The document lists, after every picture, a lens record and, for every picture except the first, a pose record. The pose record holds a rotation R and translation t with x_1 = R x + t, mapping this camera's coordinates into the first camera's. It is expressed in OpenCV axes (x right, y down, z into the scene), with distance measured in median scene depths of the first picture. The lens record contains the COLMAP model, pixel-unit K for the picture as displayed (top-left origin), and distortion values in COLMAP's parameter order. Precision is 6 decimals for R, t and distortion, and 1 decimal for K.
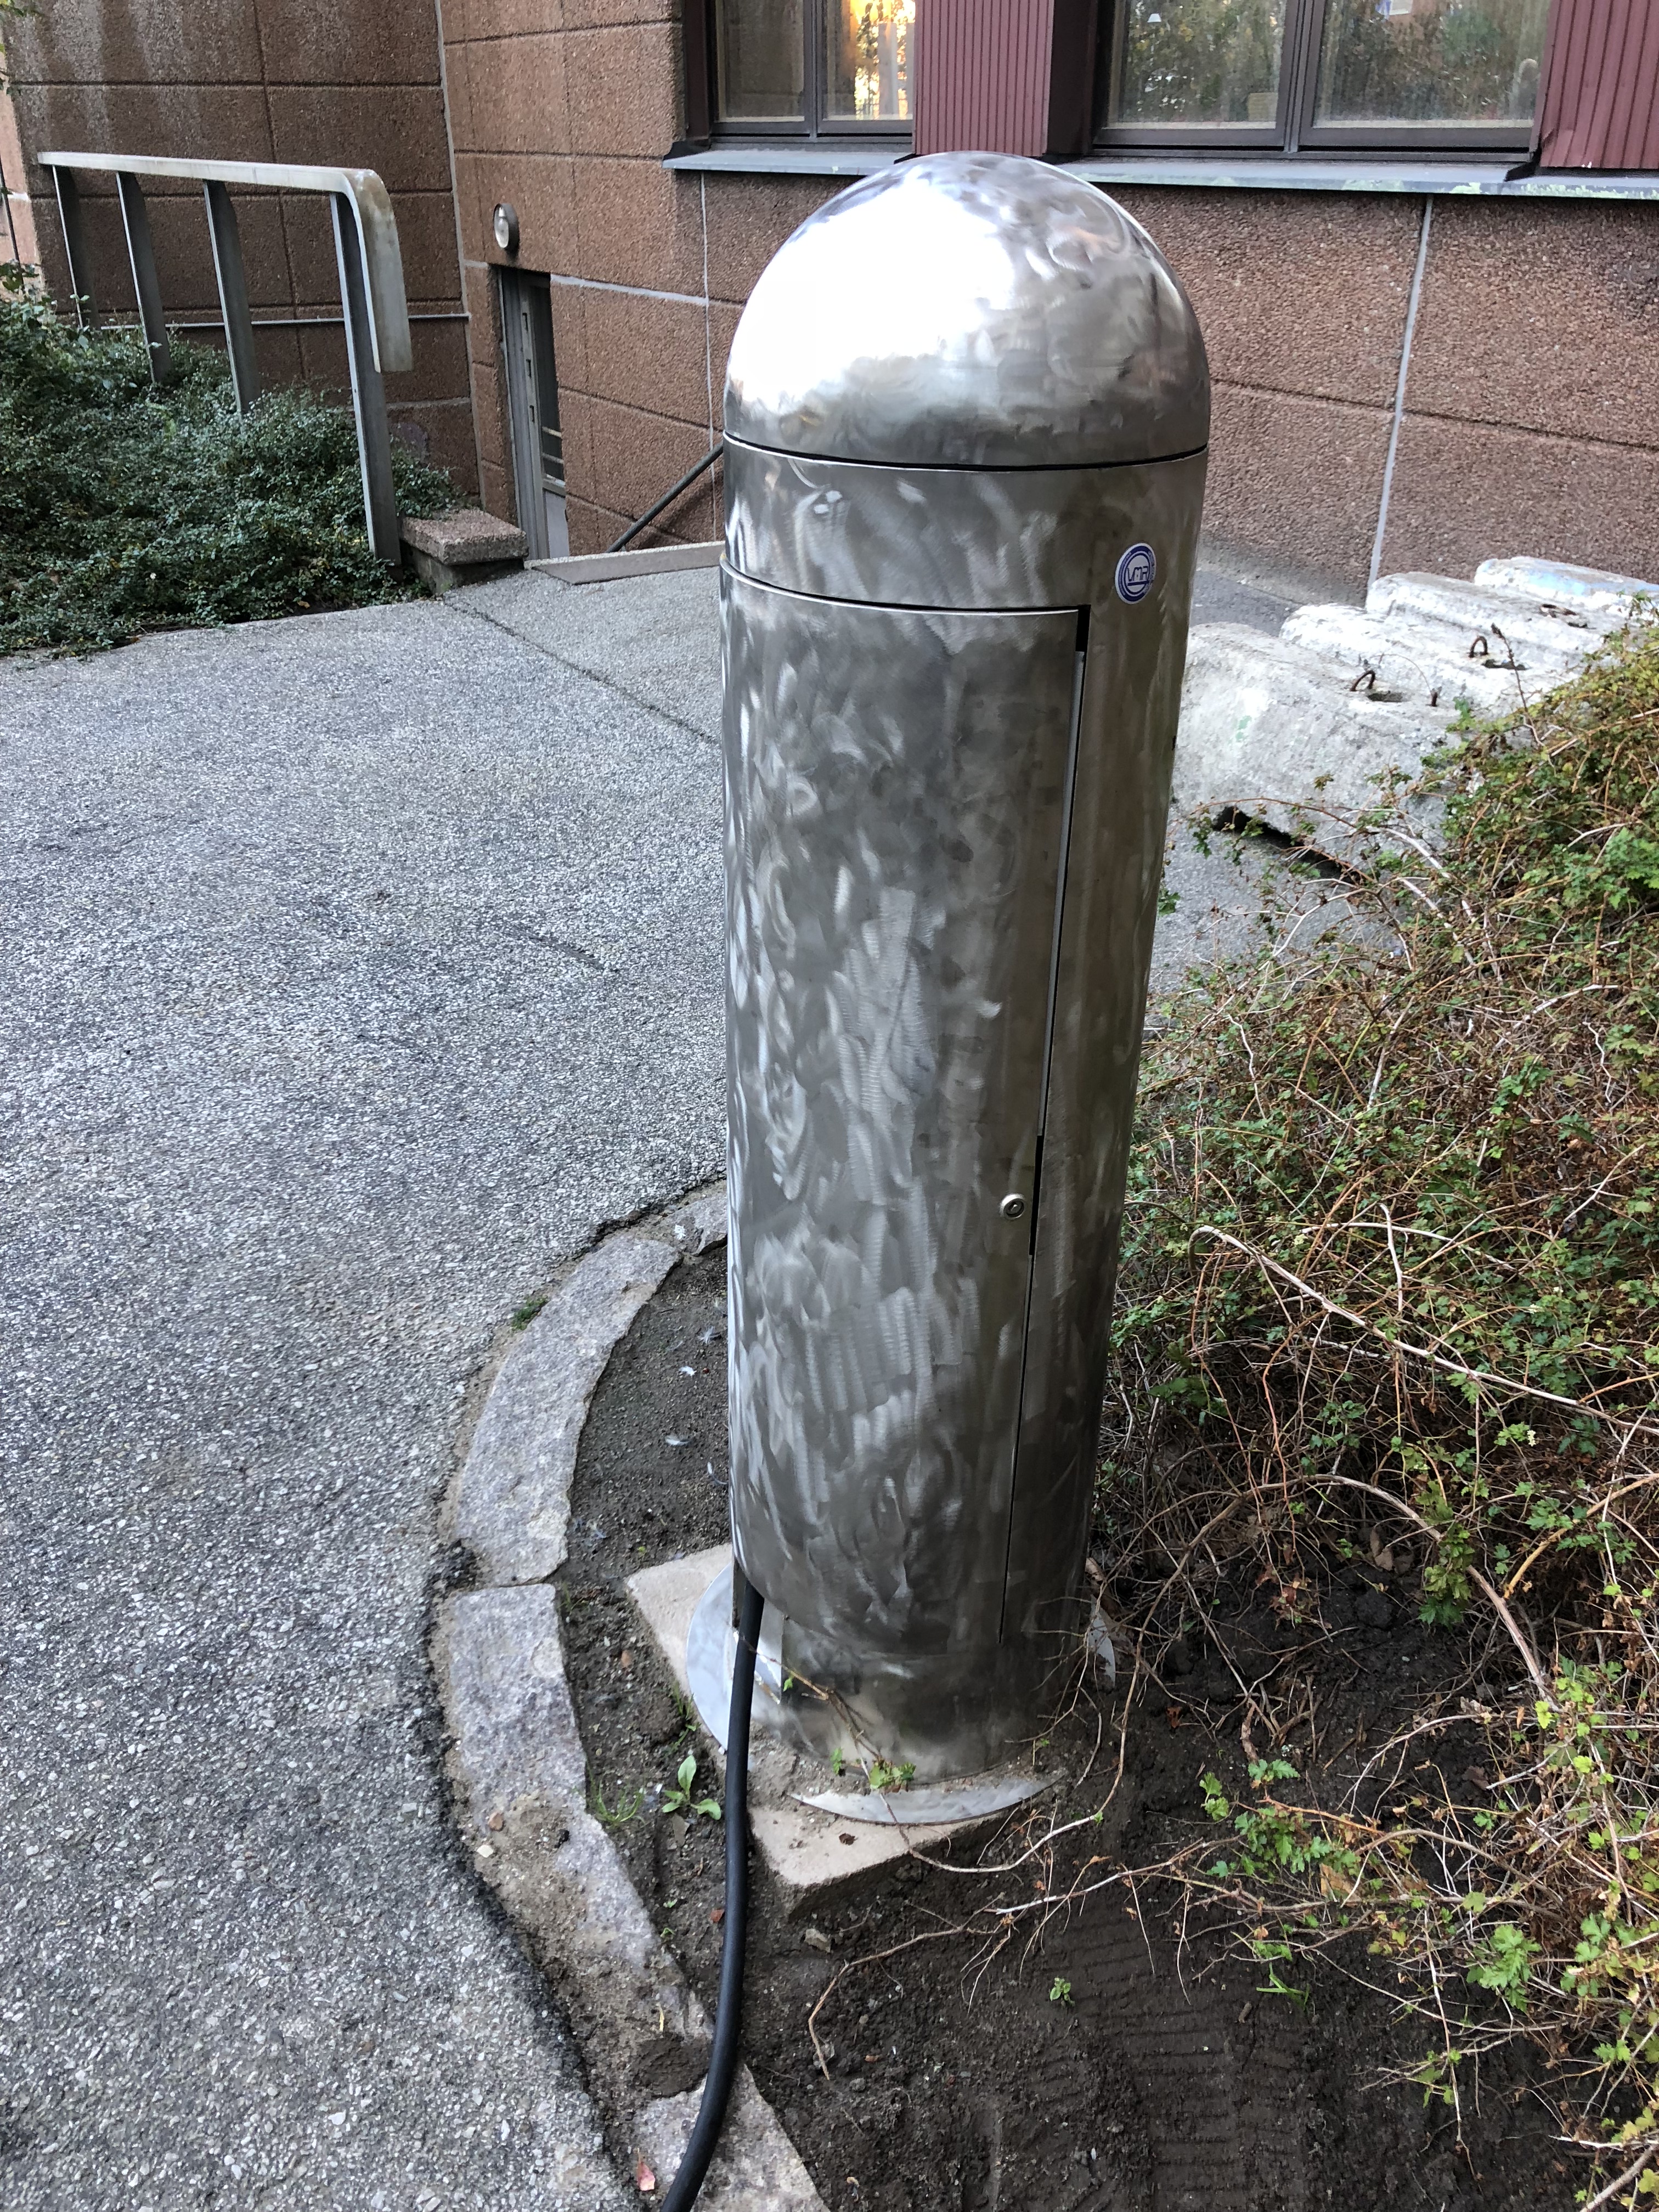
lens RADIAL K [[1798.3, 0, 826.9], [0, 1798.3, 1101.7], [0, 0, 1]] dist [0.016527, -0.004563]
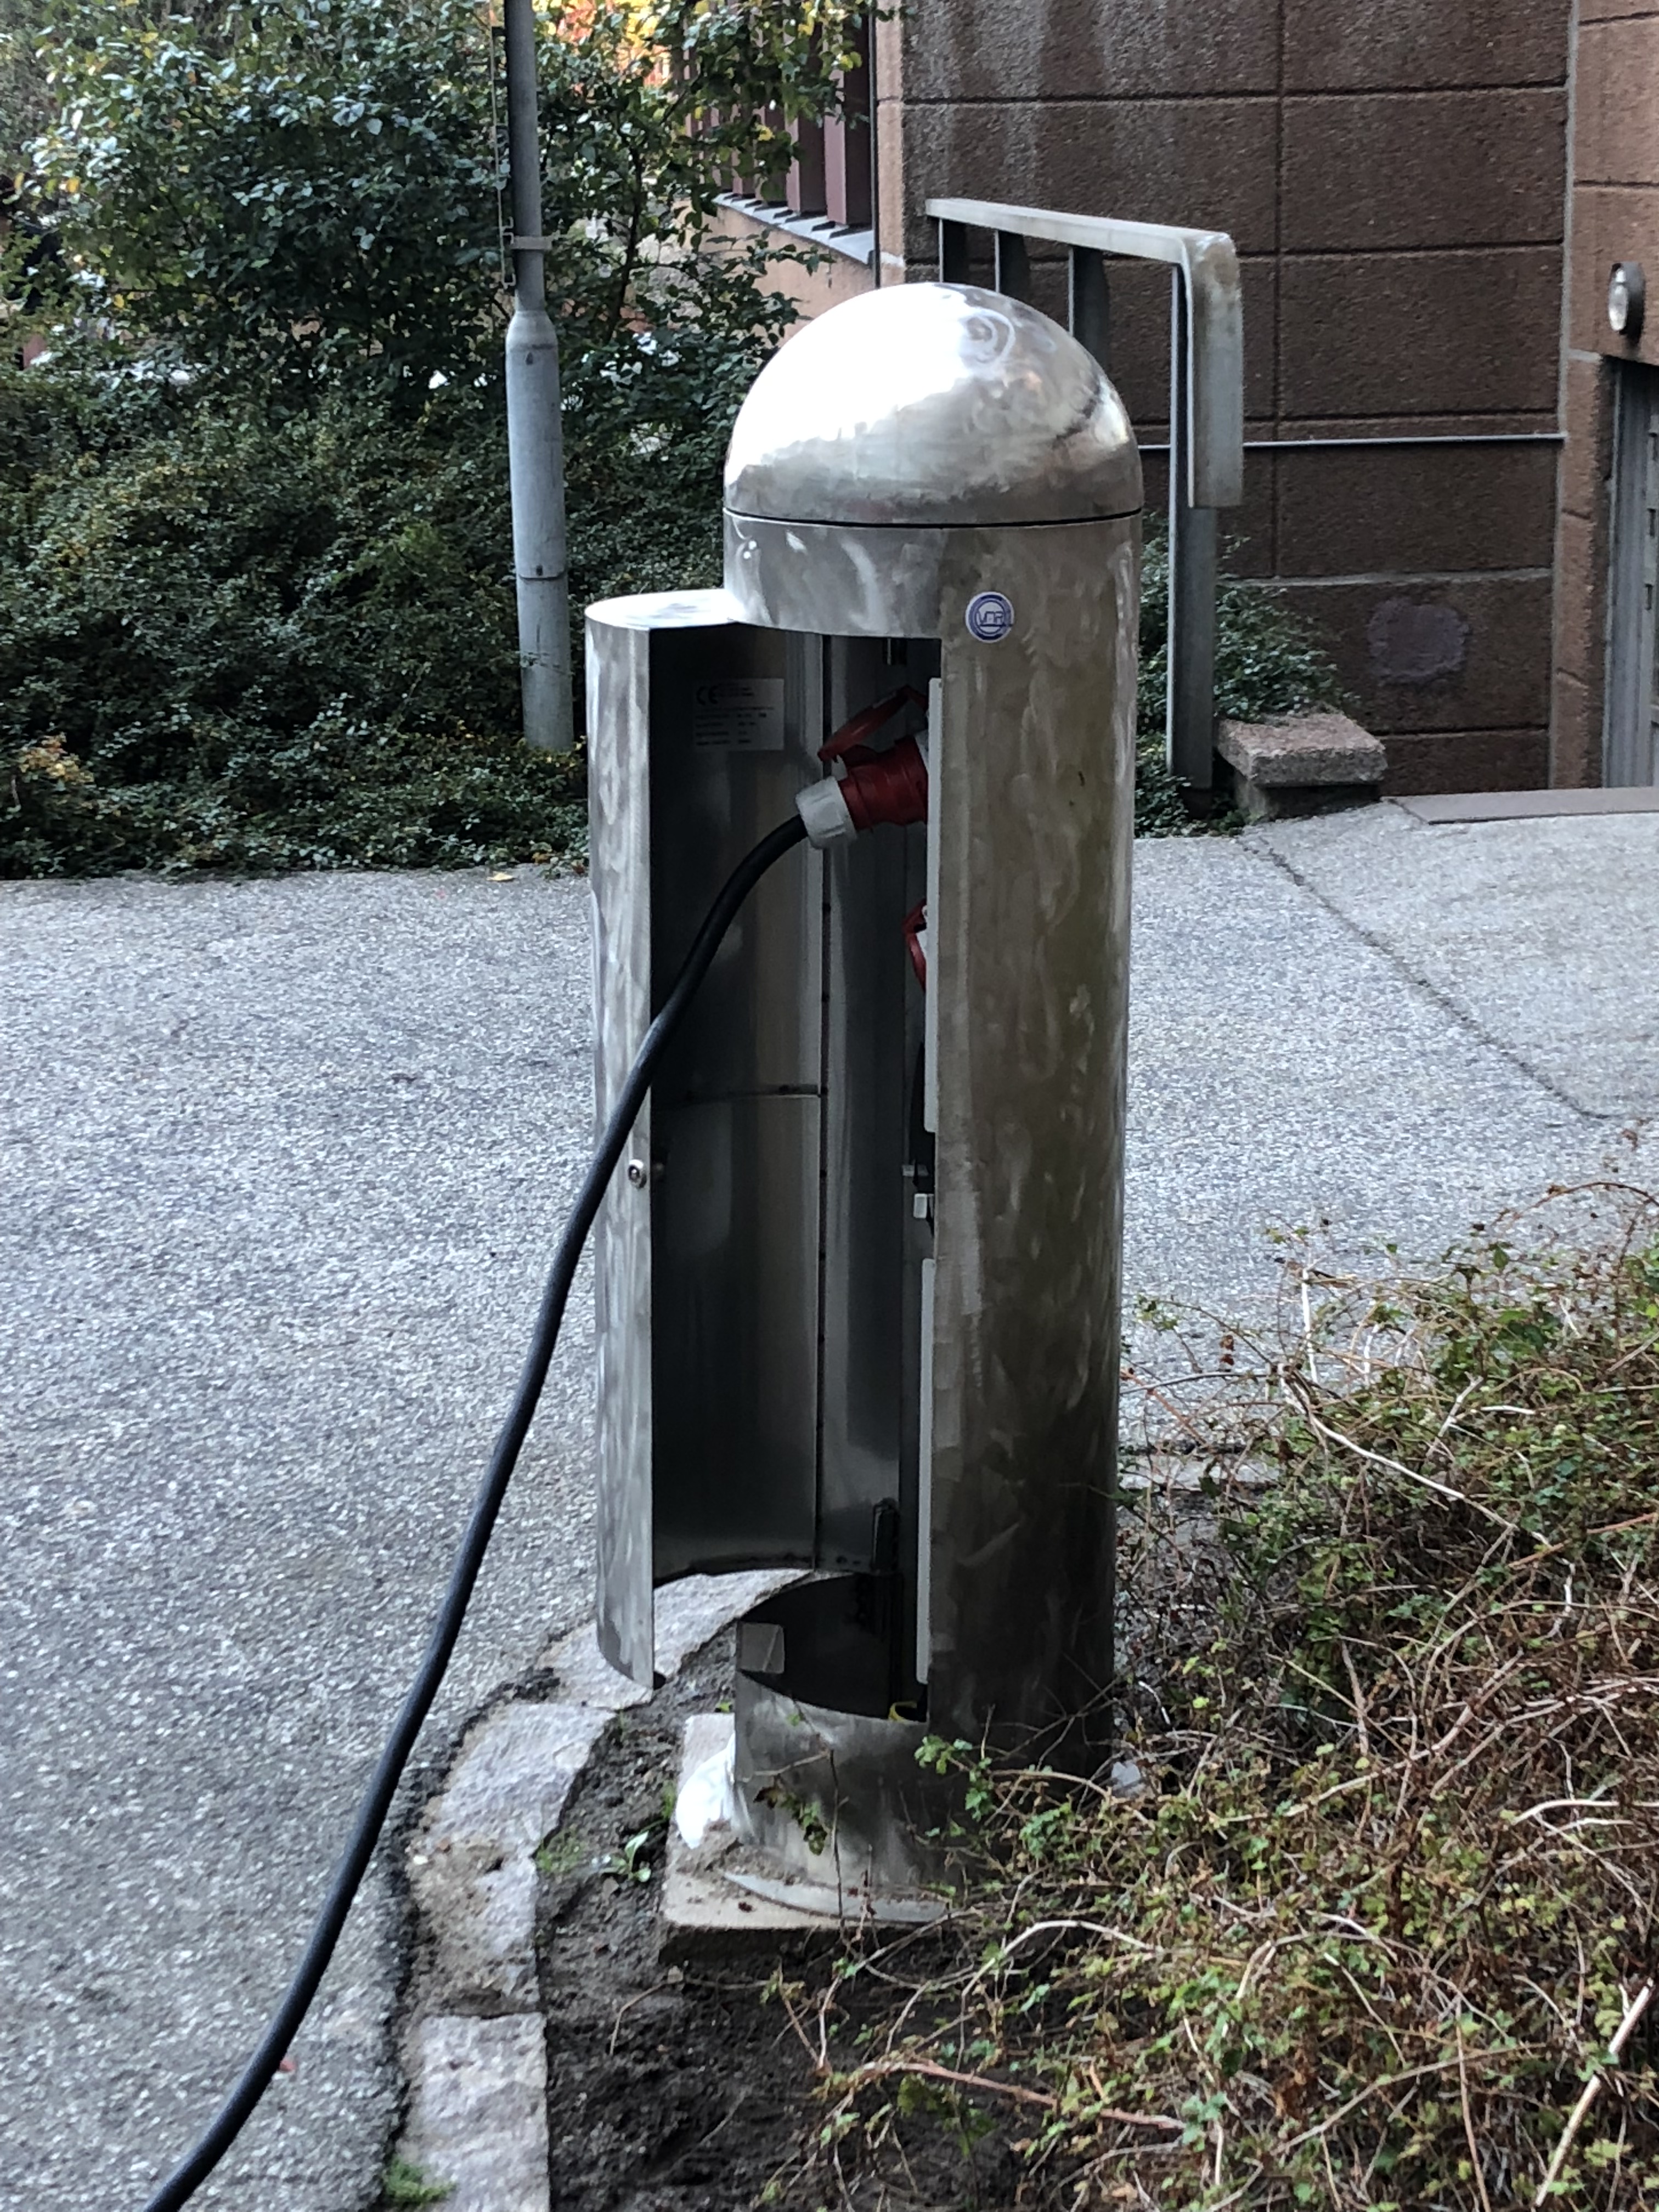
lens RADIAL K [[3738.5, 0, 826.6], [0, 3738.5, 1110.5], [0, 0, 1]] dist [0.074797, 0.000000]
pose [[0.900272, 0.094171, -0.425019, 0.579174], [-0.190710, 0.962965, -0.190599, 0.254889], [0.391330, 0.252646, 0.884890, -0.569336]]
